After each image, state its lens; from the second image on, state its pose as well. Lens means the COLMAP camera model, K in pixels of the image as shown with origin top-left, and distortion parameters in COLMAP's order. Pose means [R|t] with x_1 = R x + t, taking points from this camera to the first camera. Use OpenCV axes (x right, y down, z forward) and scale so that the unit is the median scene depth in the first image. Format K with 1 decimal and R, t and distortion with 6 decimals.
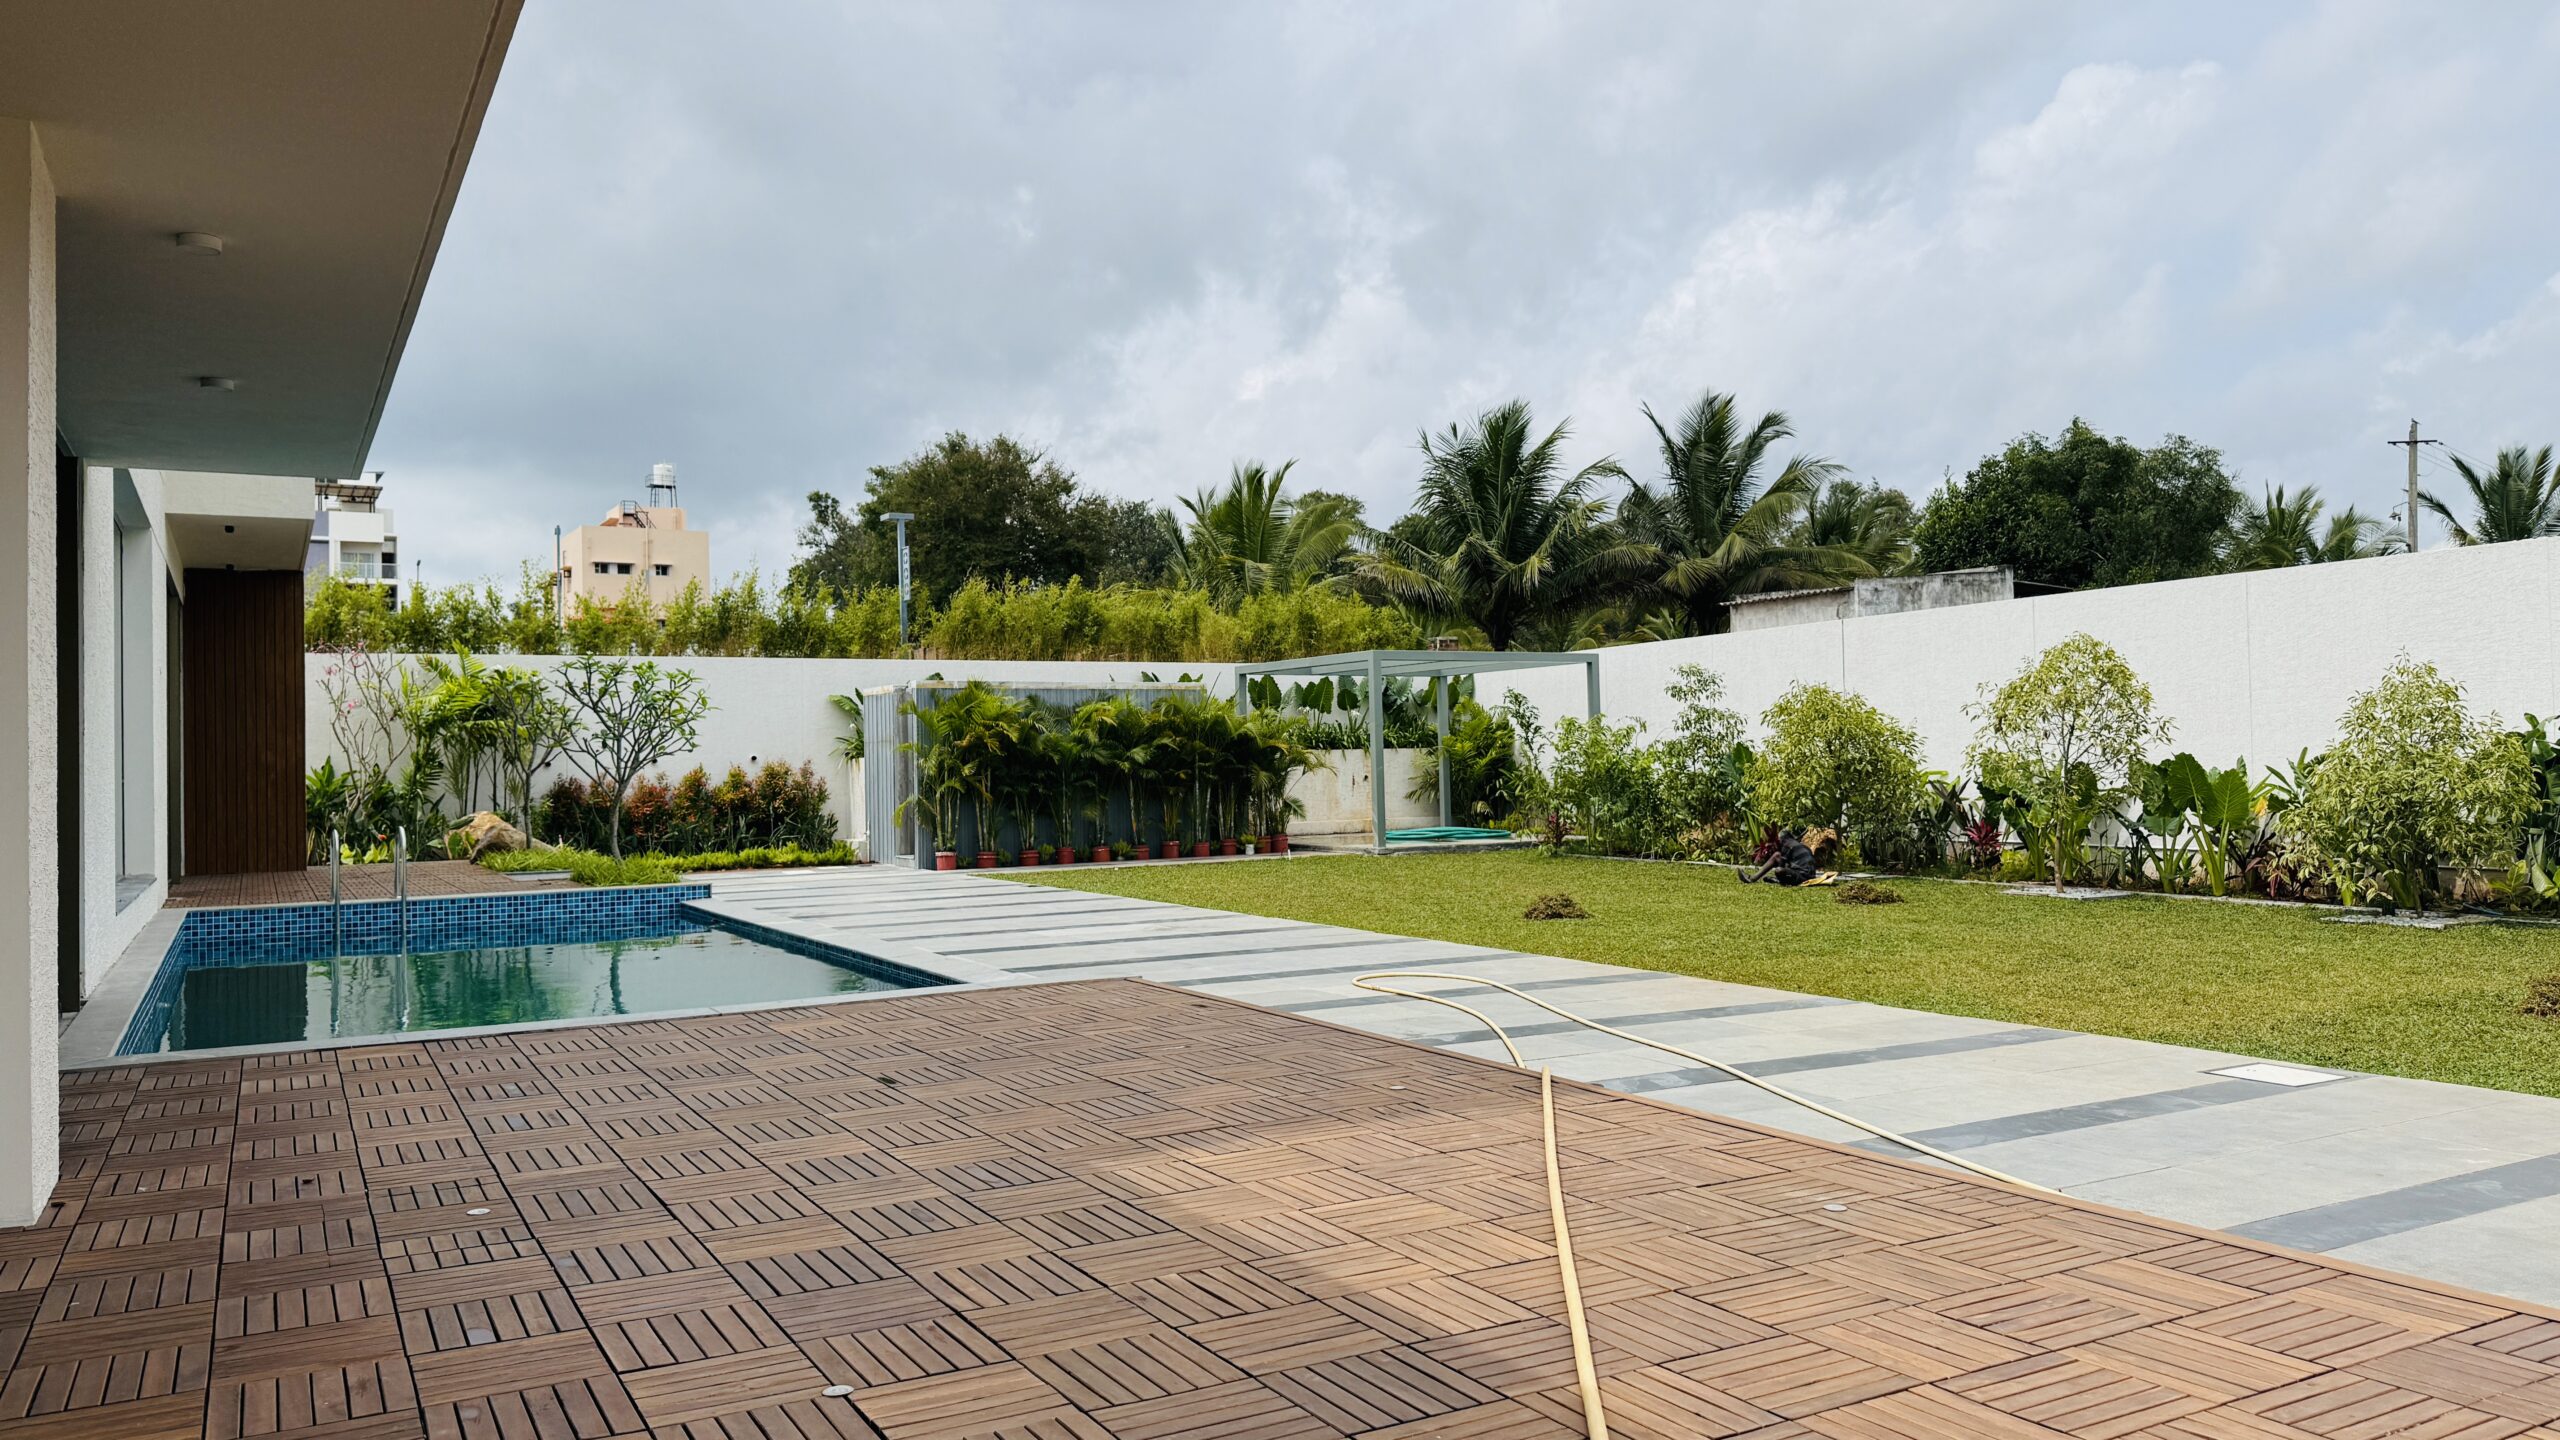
lens RADIAL K [[1806.5, 0, 1277.0], [0, 1806.5, 730.2], [0, 0, 1]] dist [0.126607, -0.205245]
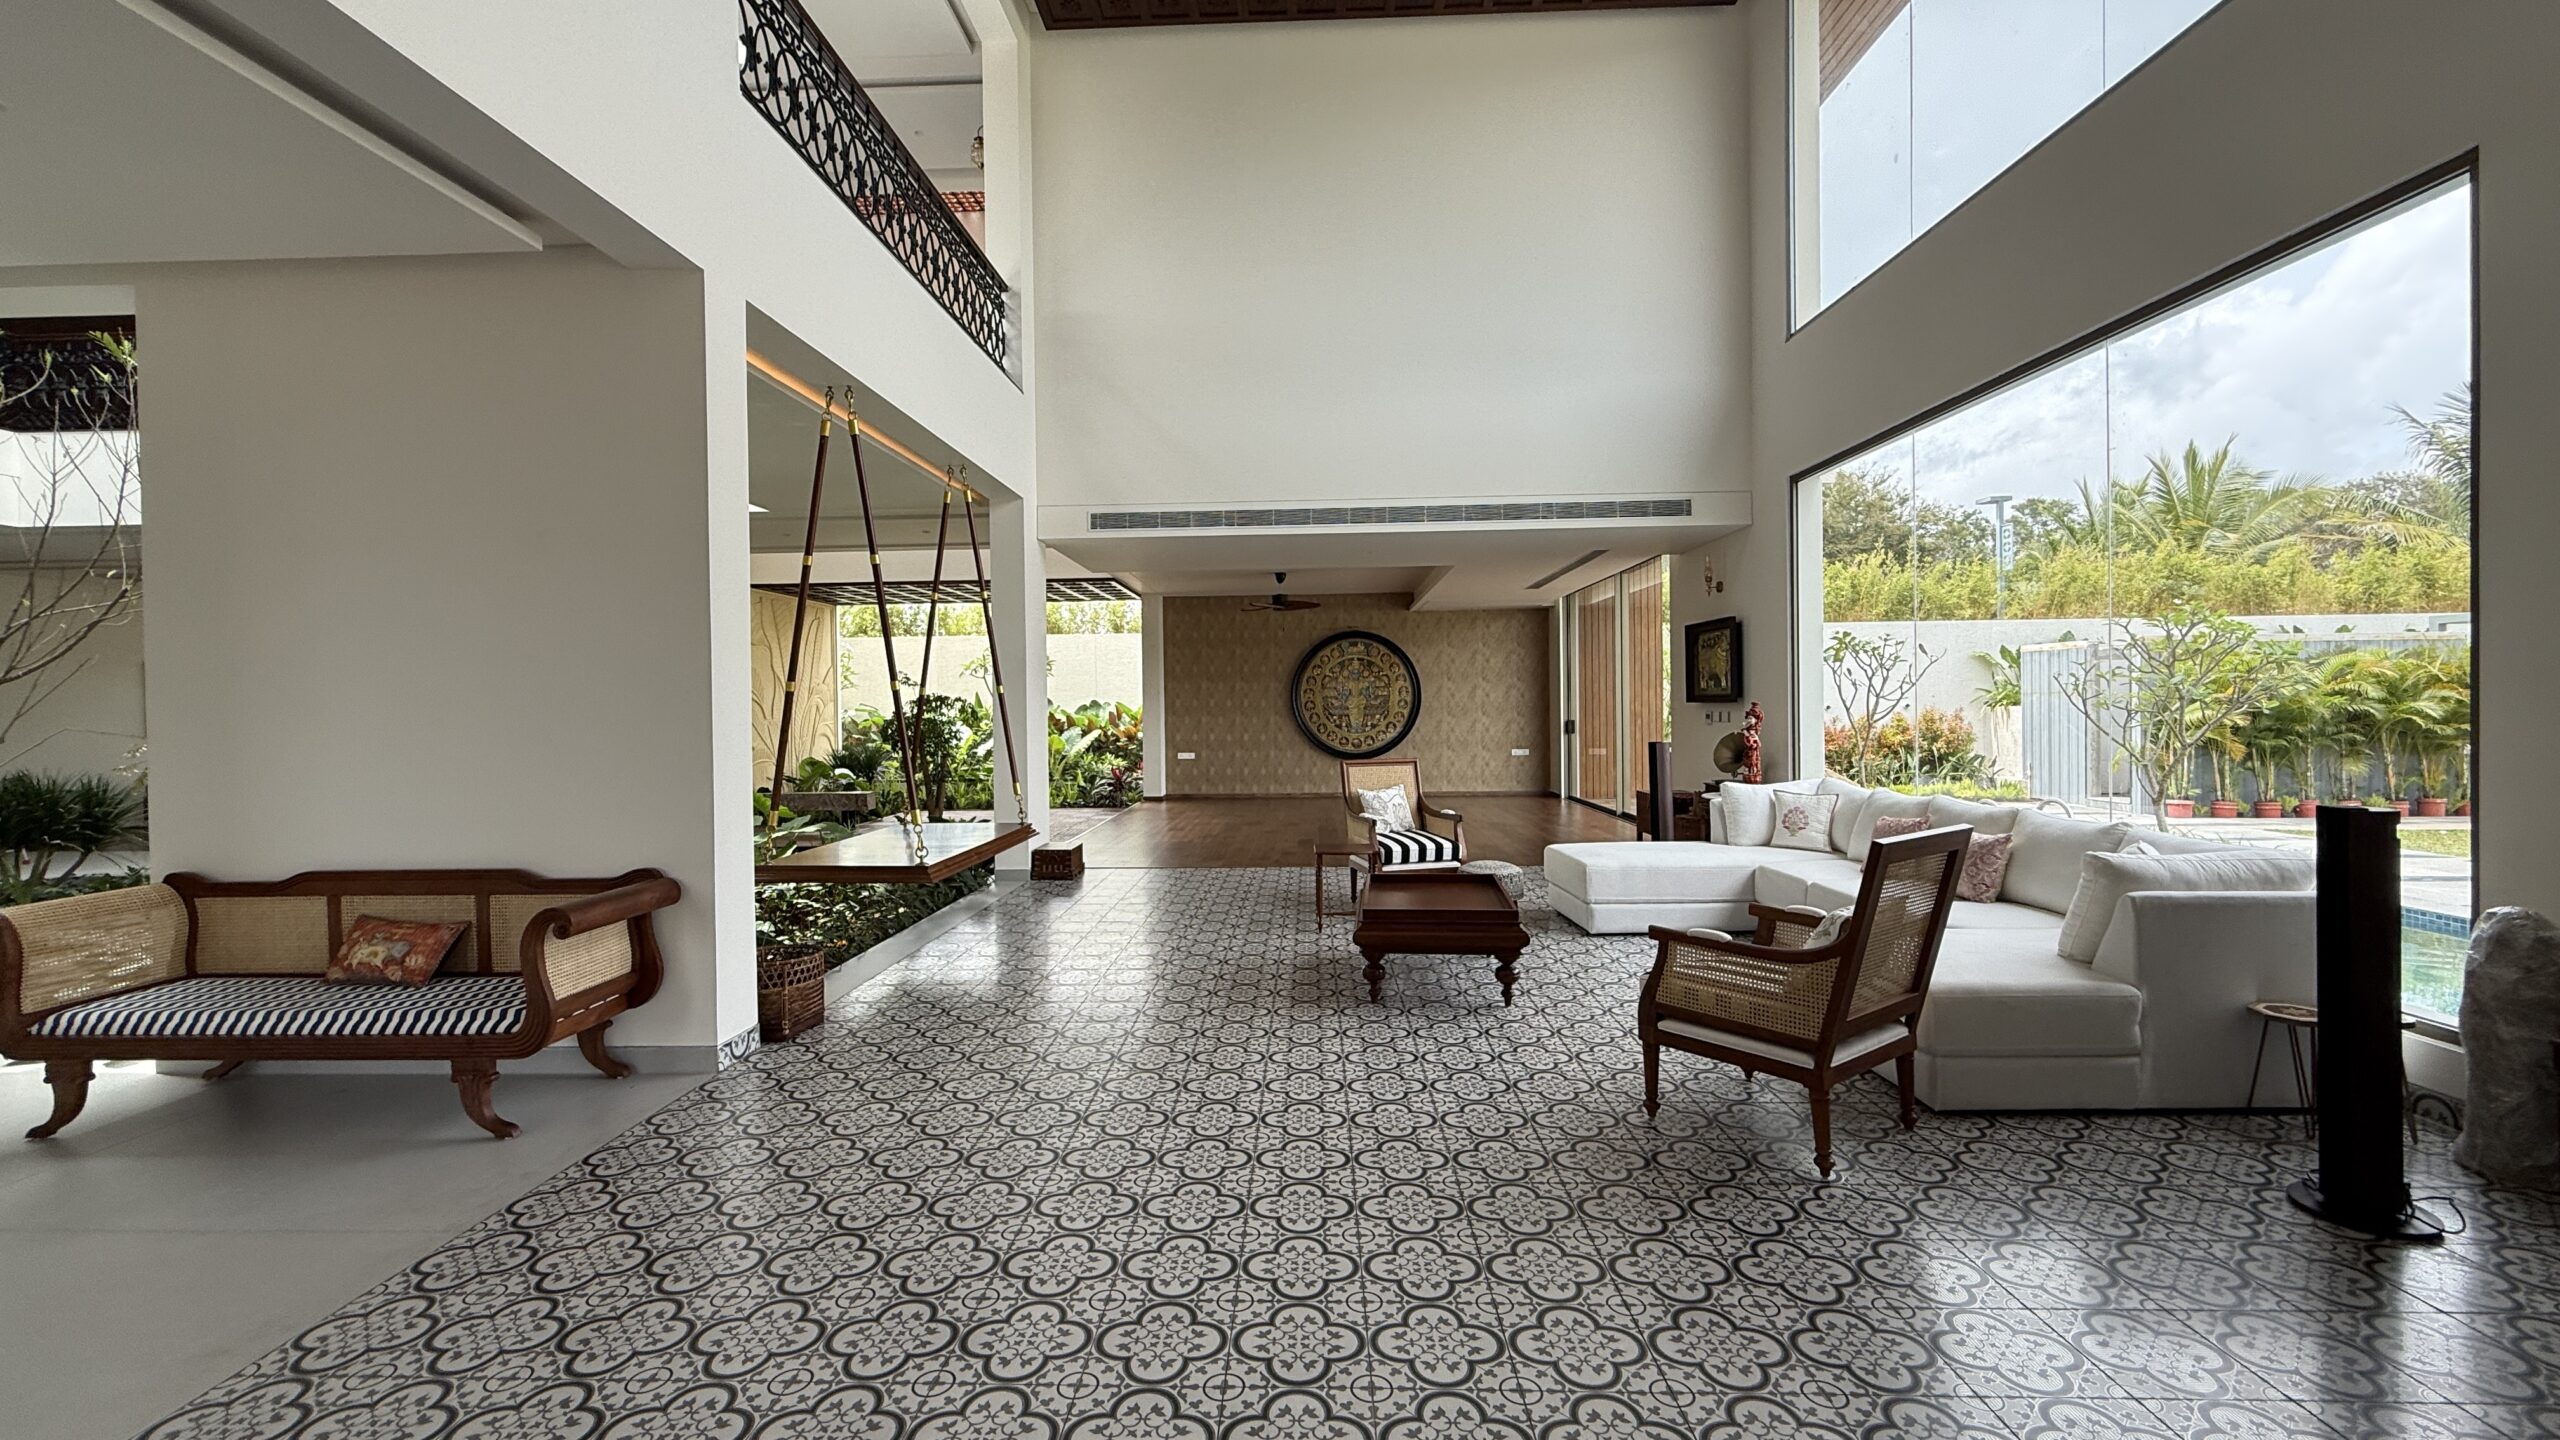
lens RADIAL K [[1022.8, 0, 1274.9], [0, 1022.8, 716.9], [0, 0, 1]] dist [-0.000110, 0.000664]
pose [[0.856681, 0.015964, -0.515600, -0.253355], [0.004436, 0.999256, 0.038310, -0.004199], [0.515828, -0.035107, 0.855972, 0.183215]]
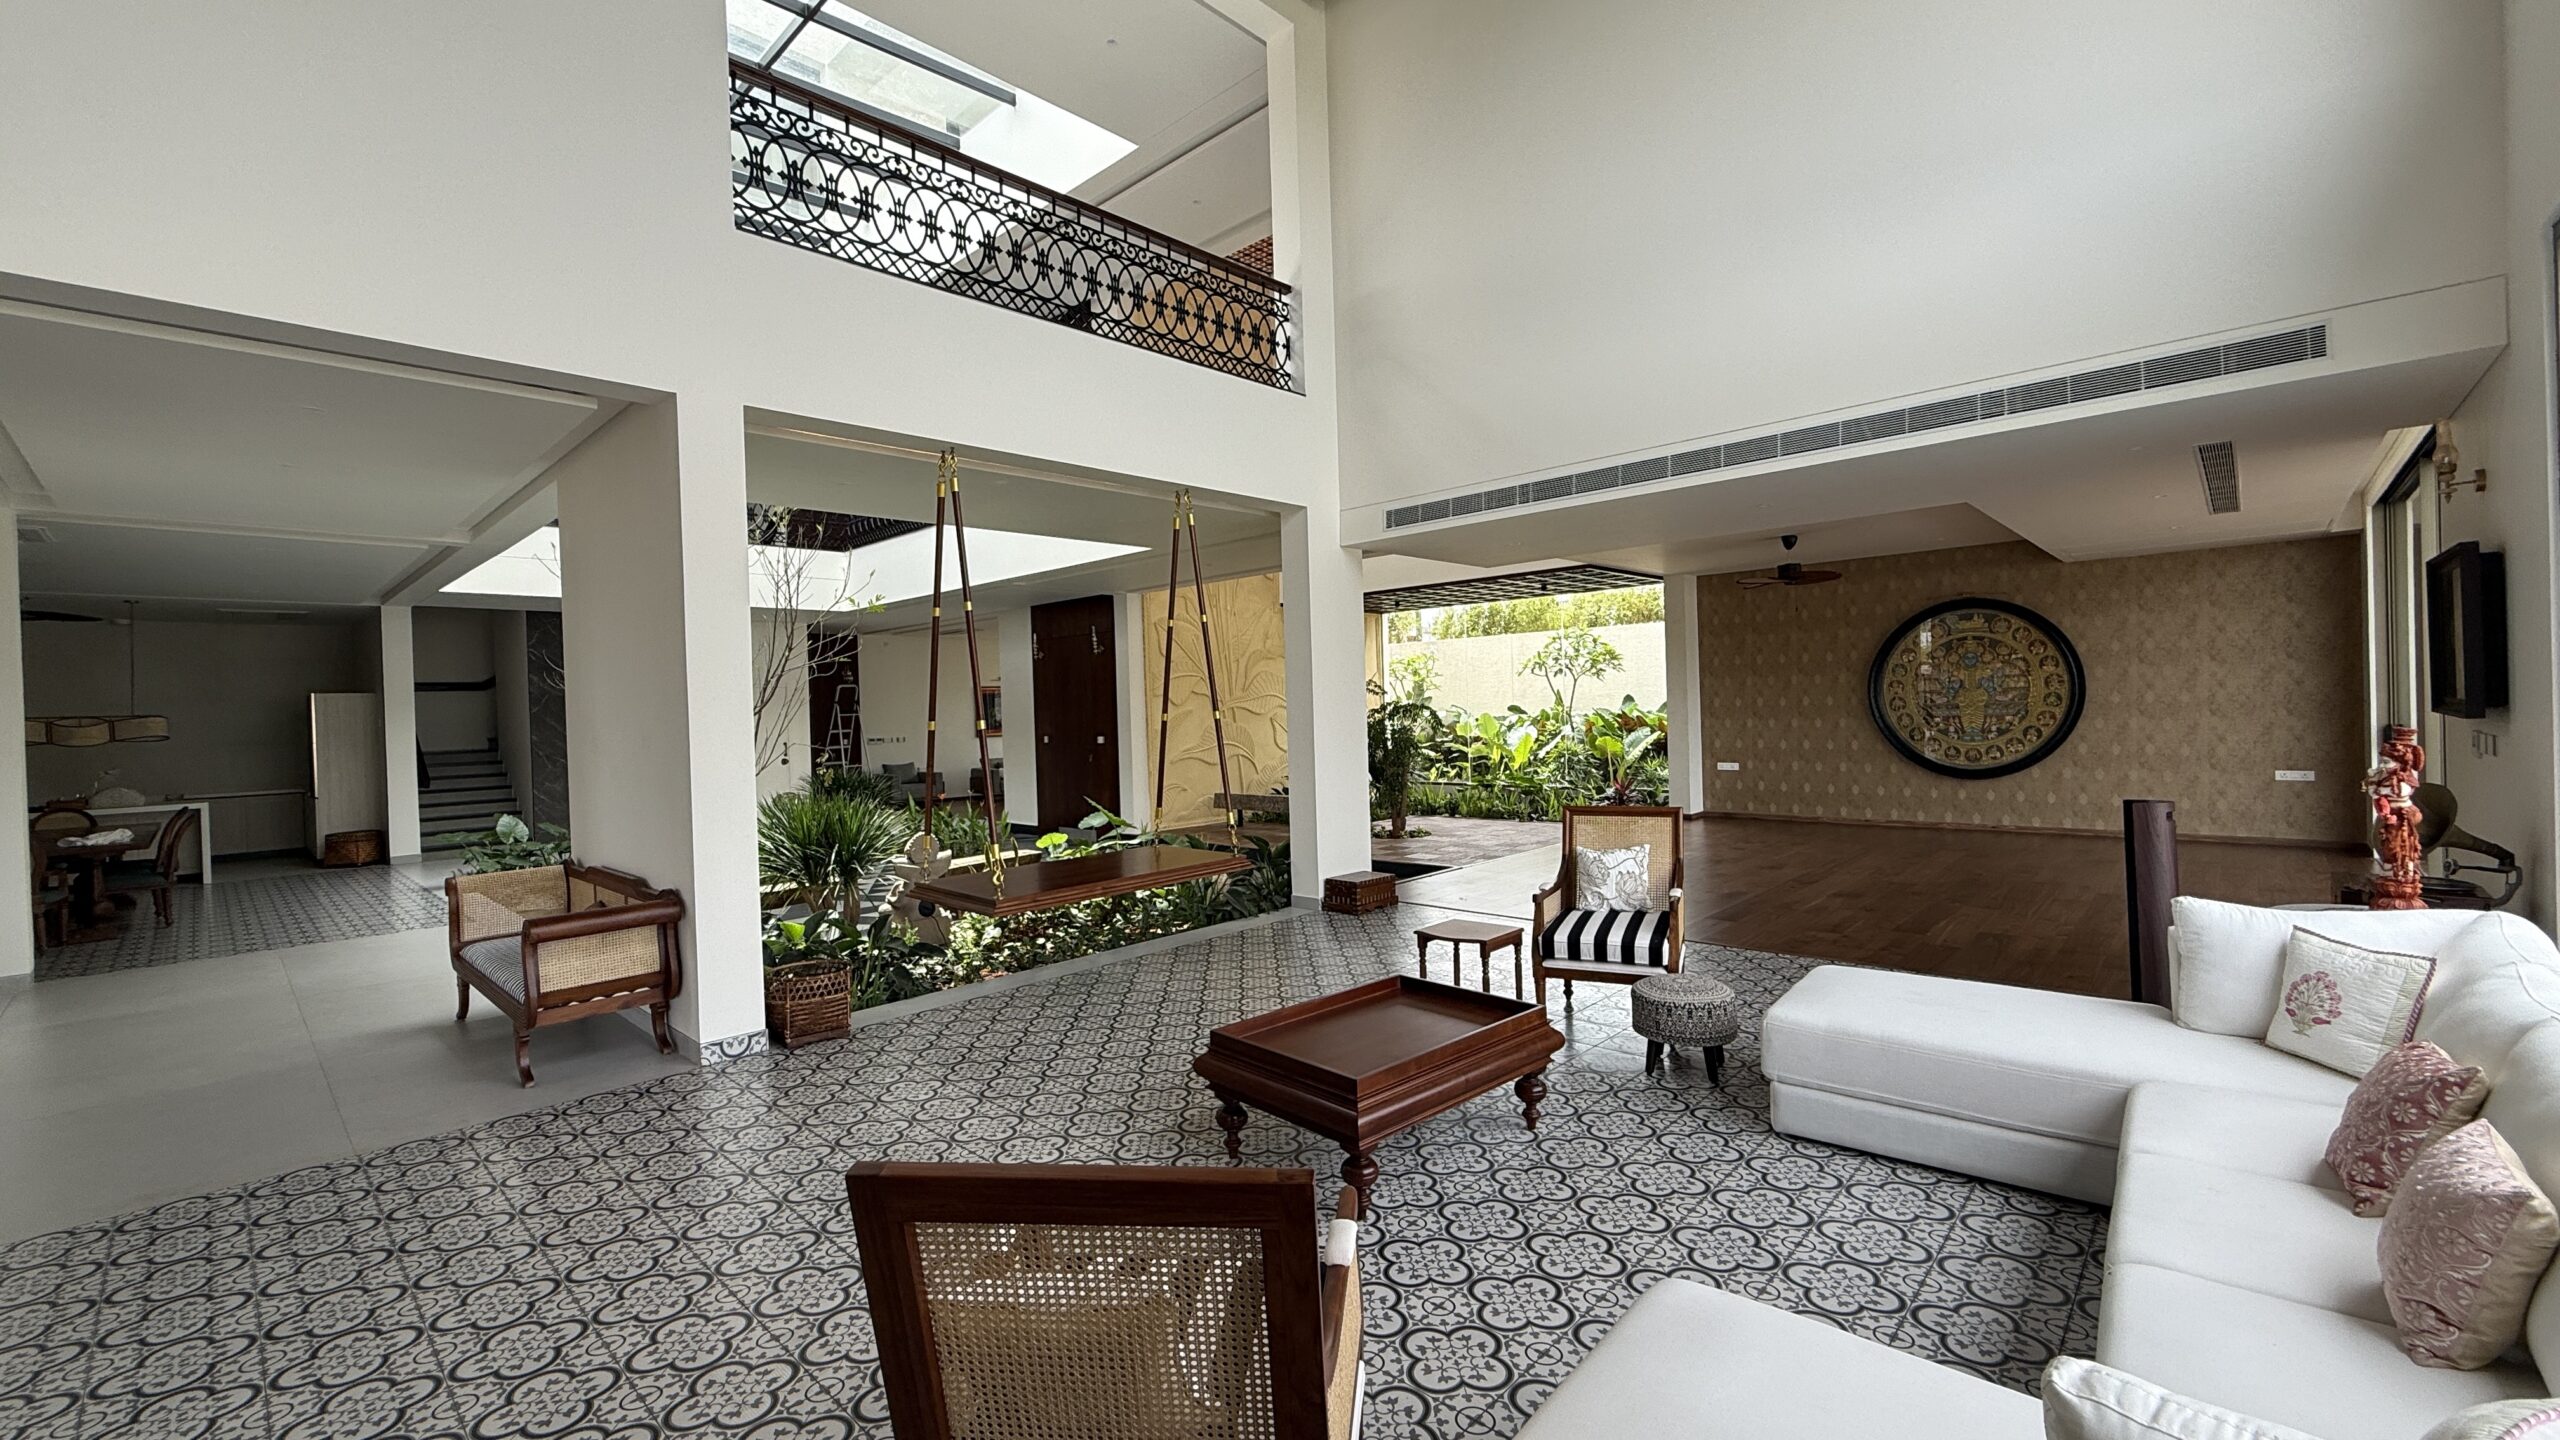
lens RADIAL K [[1022.8, 0, 1274.9], [0, 1022.8, 716.9], [0, 0, 1]] dist [-0.000110, 0.000664]
pose [[0.299488, 0.020847, -0.953872, -0.212377], [0.043536, 0.998421, 0.035490, -0.008417], [0.953106, -0.052157, 0.298108, 0.284400]]
